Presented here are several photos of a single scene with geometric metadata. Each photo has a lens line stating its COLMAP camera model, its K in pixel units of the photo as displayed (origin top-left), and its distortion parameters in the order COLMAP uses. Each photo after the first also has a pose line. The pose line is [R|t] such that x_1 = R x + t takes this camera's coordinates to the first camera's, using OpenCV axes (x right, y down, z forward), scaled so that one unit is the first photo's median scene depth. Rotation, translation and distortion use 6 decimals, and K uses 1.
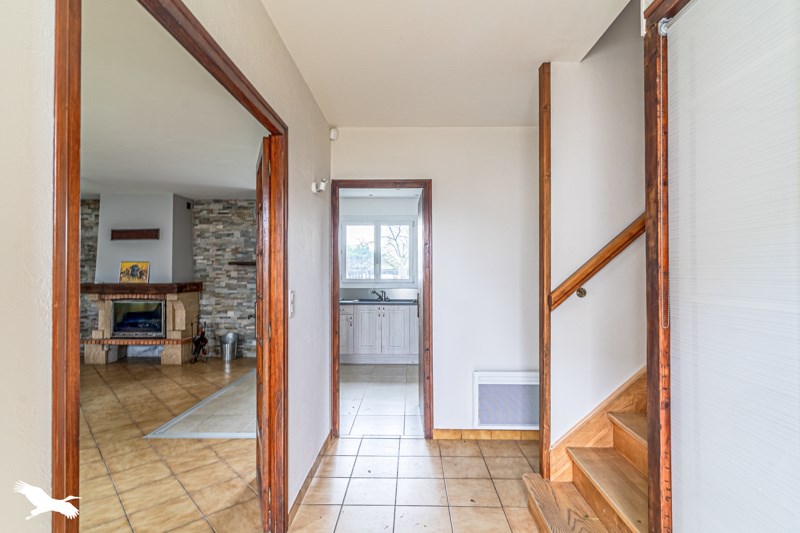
lens RADIAL K [[401.7, 0, 400.0], [0, 401.7, 266.5], [0, 0, 1]] dist [0.000274, 0.000261]
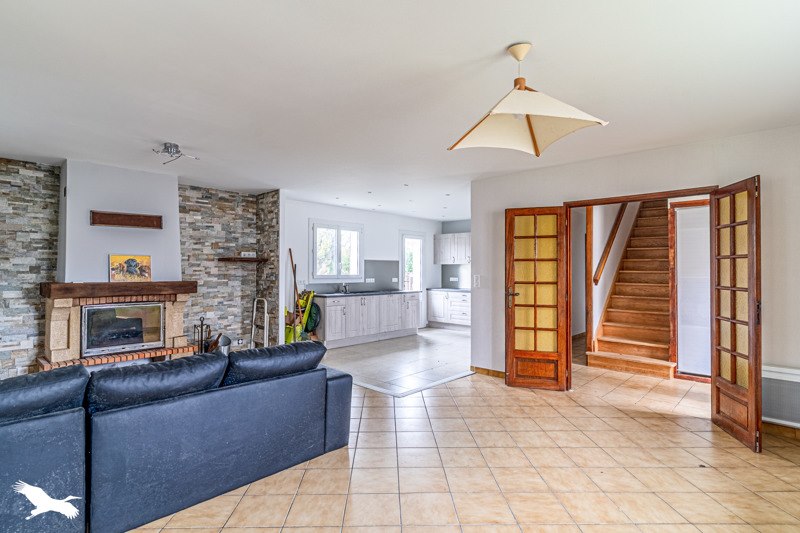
lens RADIAL K [[401.7, 0, 400.0], [0, 401.7, 266.5], [0, 0, 1]] dist [0.000274, 0.000261]
pose [[0.668747, 0.009493, 0.743429, -0.810529], [-0.013863, 0.999904, -0.000298, 0.003347], [-0.743361, -0.010106, 0.668815, 0.074147]]
